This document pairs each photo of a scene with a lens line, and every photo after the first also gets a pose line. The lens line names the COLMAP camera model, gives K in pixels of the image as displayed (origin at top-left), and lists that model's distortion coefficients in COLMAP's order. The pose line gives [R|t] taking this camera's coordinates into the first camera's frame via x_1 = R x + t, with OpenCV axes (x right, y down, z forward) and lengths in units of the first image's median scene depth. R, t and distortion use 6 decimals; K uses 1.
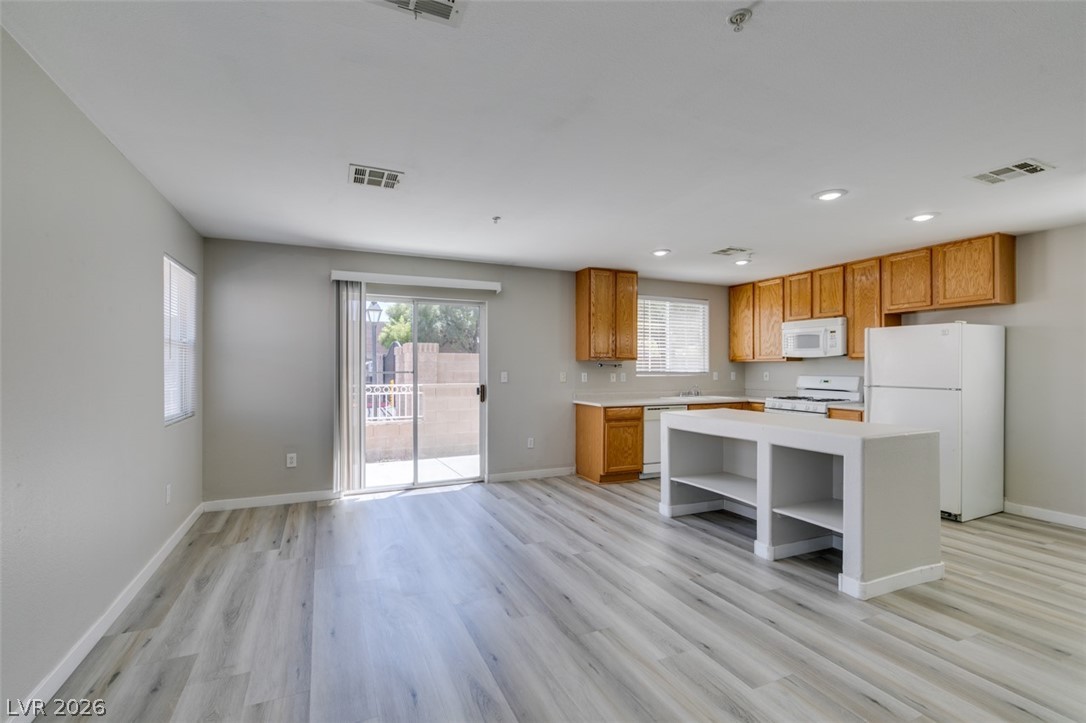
lens RADIAL K [[484.5, 0, 541.1], [0, 484.5, 367.9], [0, 0, 1]] dist [0.003801, -0.001630]
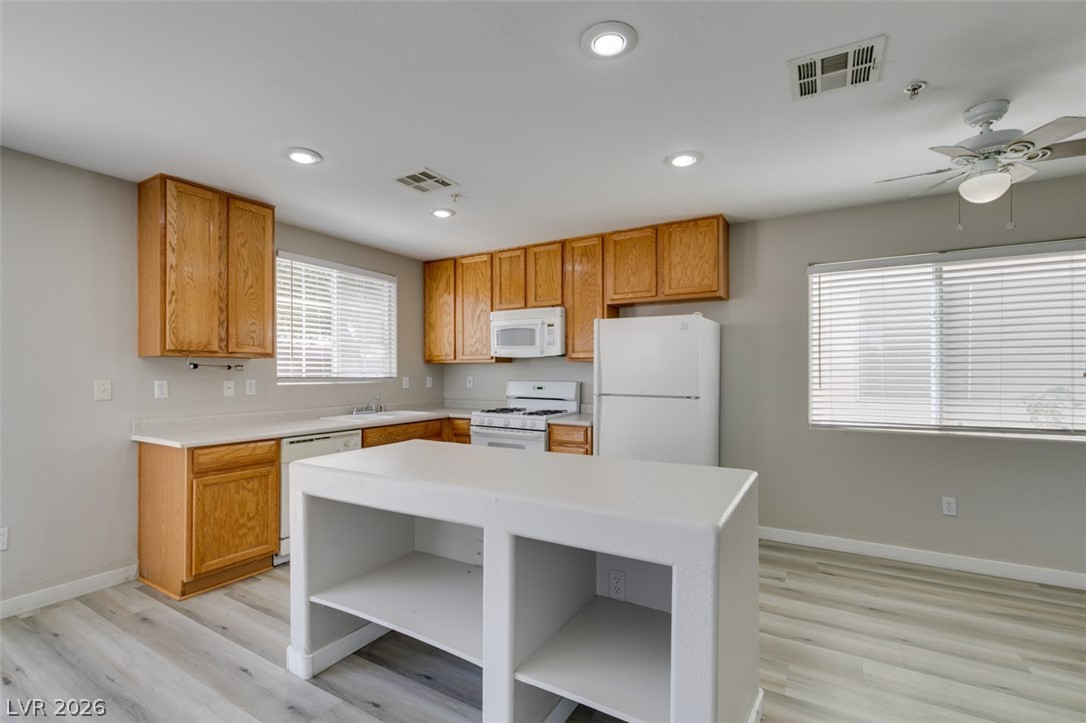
lens RADIAL K [[487.1, 0, 540.6], [0, 487.1, 371.5], [0, 0, 1]] dist [-0.002065, -0.000447]
pose [[0.822055, -0.000268, 0.569408, 0.153470], [0.000250, 1.000000, 0.000109, 0.000657], [-0.569408, 0.000053, 0.822055, 0.398417]]
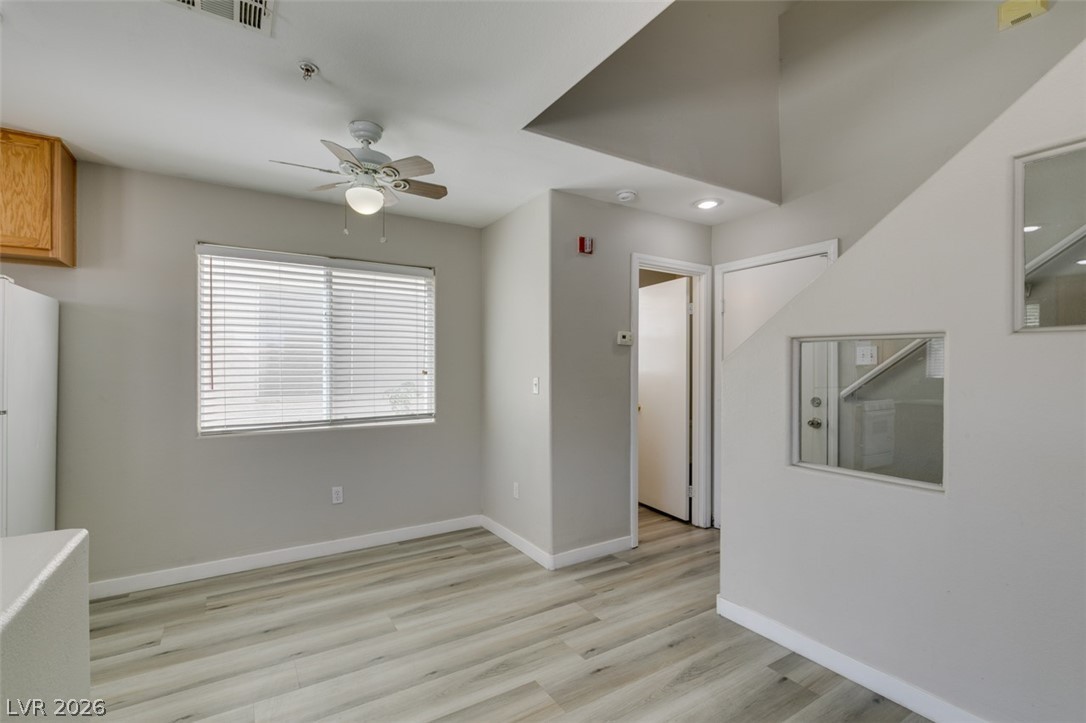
lens RADIAL K [[484.8, 0, 542.5], [0, 484.8, 367.6], [0, 0, 1]] dist [-0.003519, -0.000459]
pose [[-0.135003, 0.003766, 0.990838, 0.240391], [0.001641, 0.999992, -0.003577, 0.000845], [-0.990844, 0.001143, -0.135008, 0.422940]]
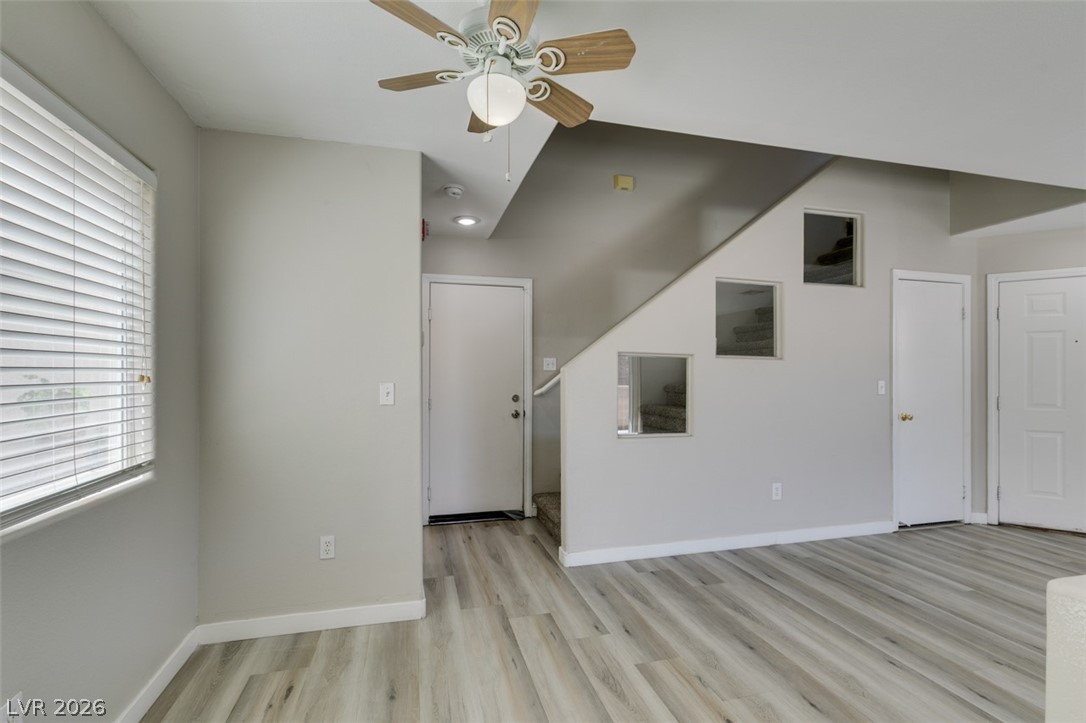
lens RADIAL K [[487.1, 0, 540.6], [0, 487.1, 371.5], [0, 0, 1]] dist [-0.002065, -0.000447]
pose [[-0.986213, -0.000935, 0.165477, 0.655701], [-0.001548, 0.999992, -0.003574, 0.000937], [-0.165473, -0.003781, -0.986207, 0.820434]]
